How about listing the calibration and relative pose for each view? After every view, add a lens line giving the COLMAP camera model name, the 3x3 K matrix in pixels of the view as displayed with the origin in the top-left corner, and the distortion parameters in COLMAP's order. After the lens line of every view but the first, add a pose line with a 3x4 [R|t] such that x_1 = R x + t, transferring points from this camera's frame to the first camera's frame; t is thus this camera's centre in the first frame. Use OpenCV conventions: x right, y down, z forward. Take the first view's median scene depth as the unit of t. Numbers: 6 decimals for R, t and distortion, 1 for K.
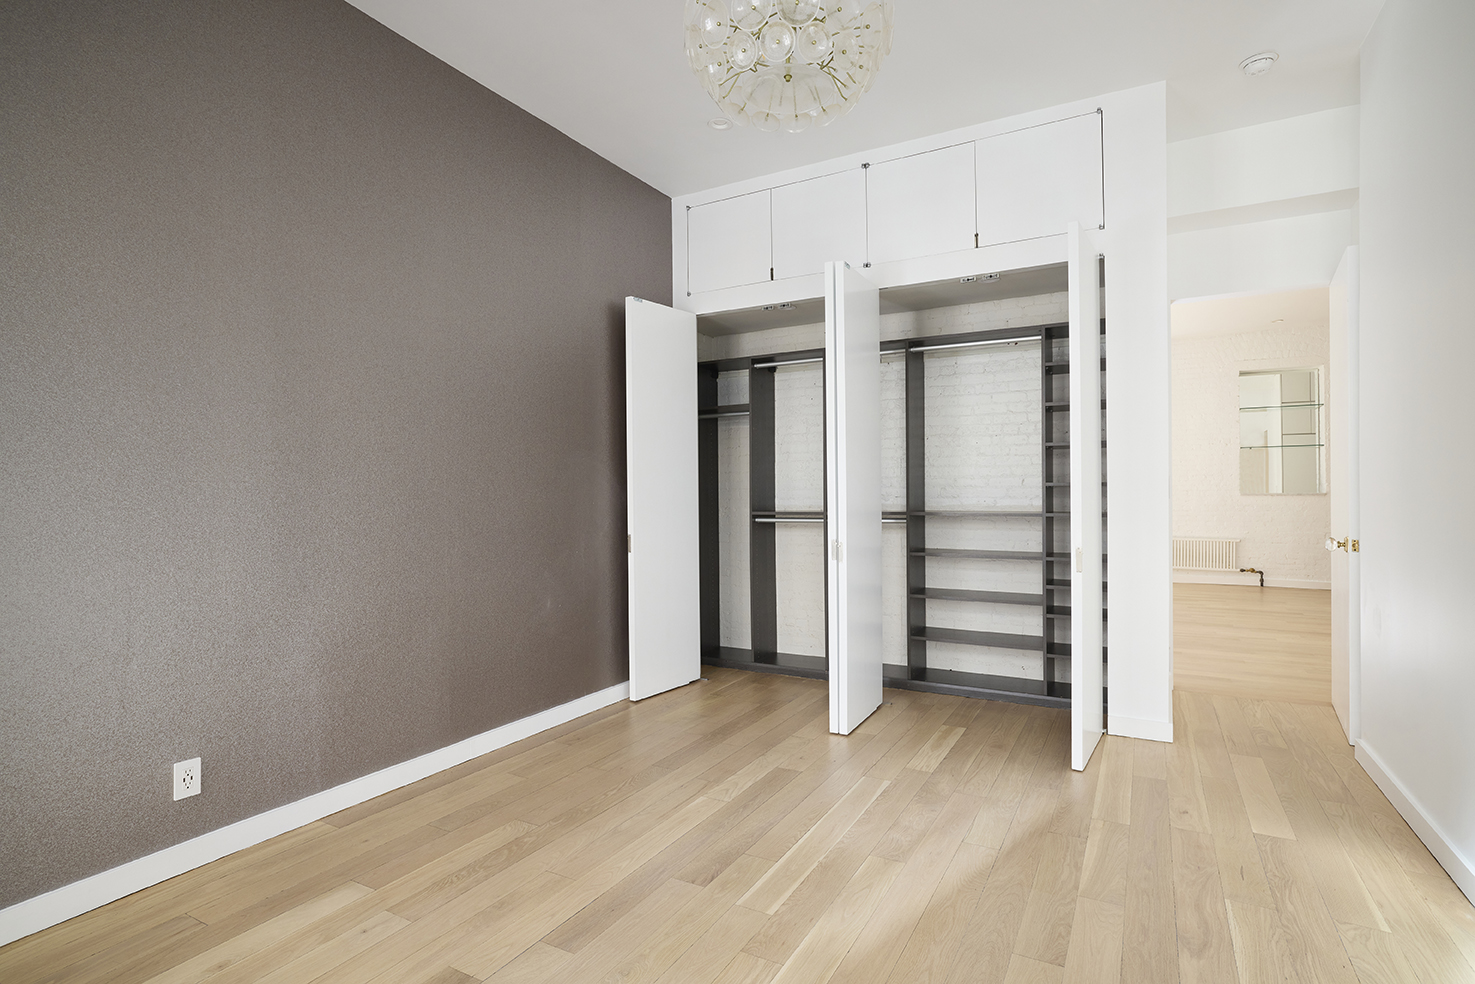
lens RADIAL K [[751.3, 0, 737.0], [0, 751.3, 492.2], [0, 0, 1]] dist [0.002476, 0.001137]
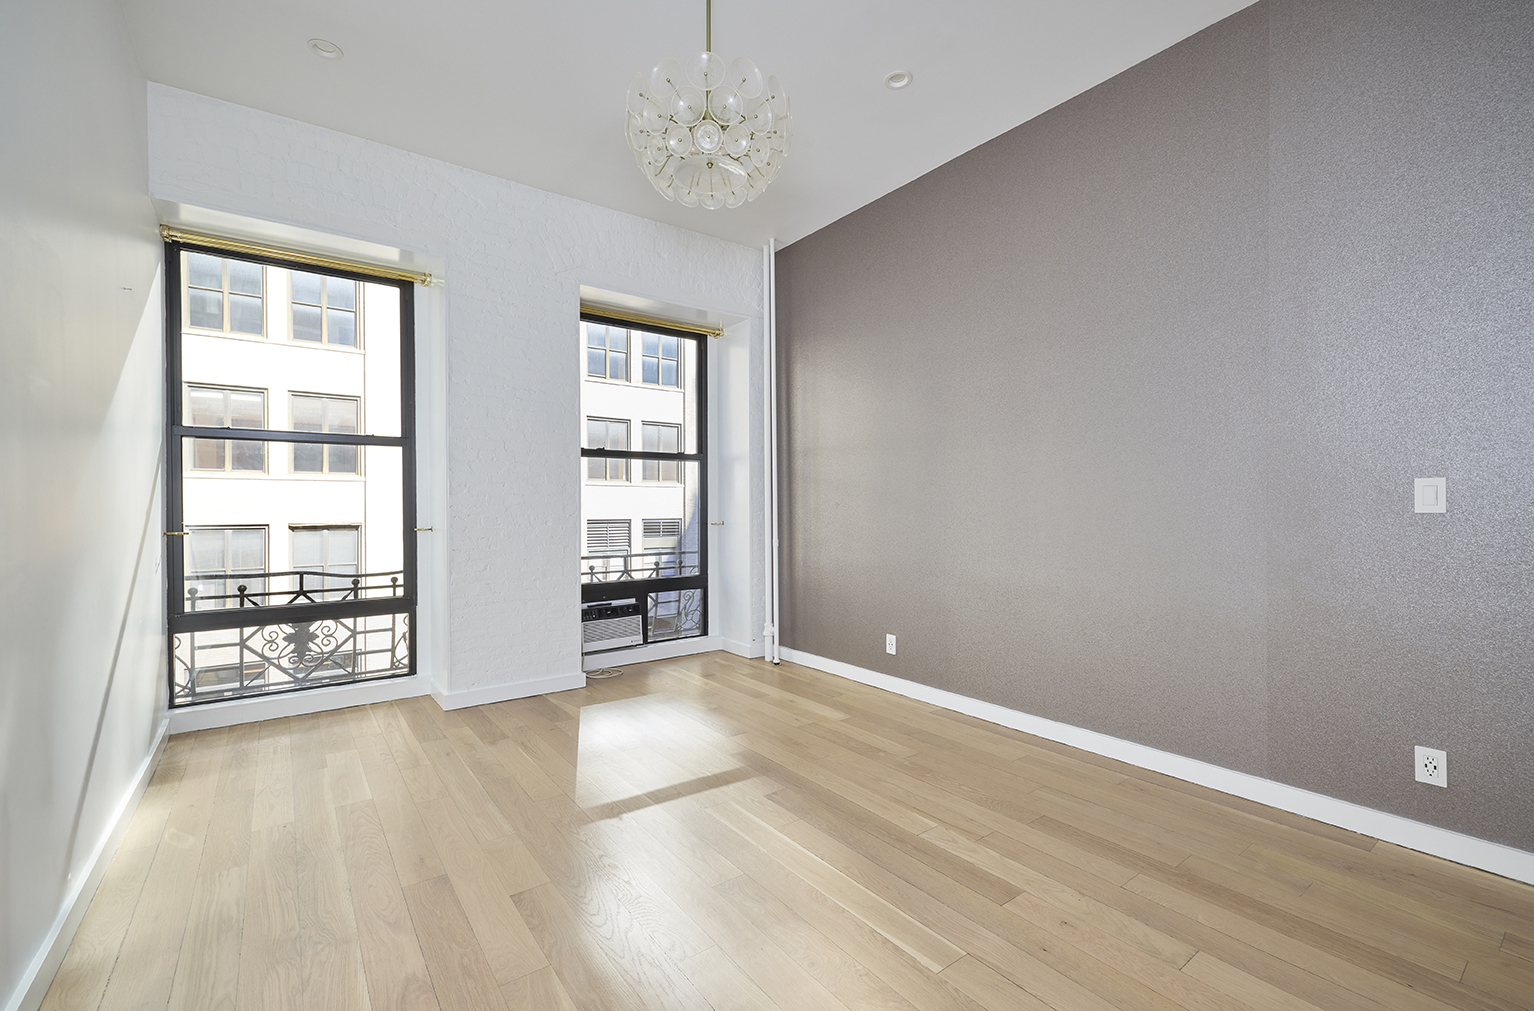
lens RADIAL K [[662.7, 0, 767.3], [0, 662.7, 508.3], [0, 0, 1]] dist [-0.001225, -0.000119]
pose [[-0.421255, 0.005143, -0.906928, 0.904914], [0.004899, 0.999982, 0.003395, 0.021153], [0.906929, -0.003013, -0.421273, 1.360567]]
